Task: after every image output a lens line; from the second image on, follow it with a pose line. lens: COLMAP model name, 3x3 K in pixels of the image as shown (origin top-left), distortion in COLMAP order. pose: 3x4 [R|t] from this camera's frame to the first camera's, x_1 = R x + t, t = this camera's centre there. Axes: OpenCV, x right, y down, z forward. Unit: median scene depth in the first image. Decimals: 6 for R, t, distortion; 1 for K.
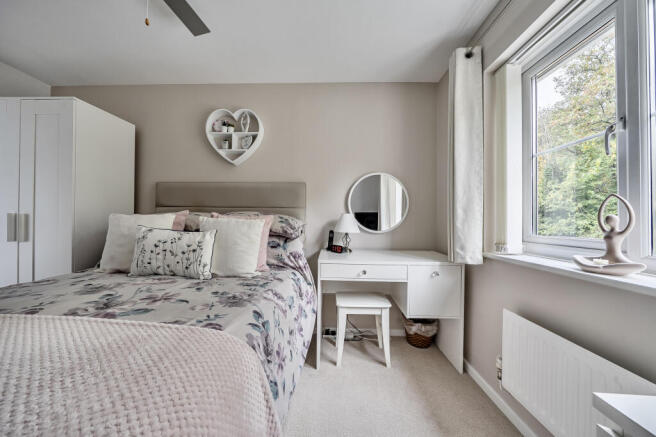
lens RADIAL K [[228.1, 0, 328.0], [0, 228.1, 218.5], [0, 0, 1]] dist [-0.002679, -0.000200]
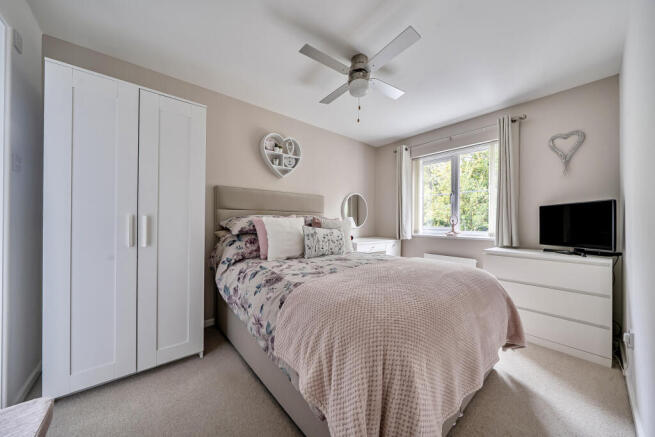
lens RADIAL K [[227.7, 0, 327.5], [0, 227.7, 218.5], [0, 0, 1]] dist [-0.002679, -0.000200]
pose [[0.744684, 0.003946, 0.667405, -1.108355], [-0.007027, 0.999973, 0.001928, -0.011770], [-0.667380, -0.006125, 0.744692, -0.138798]]
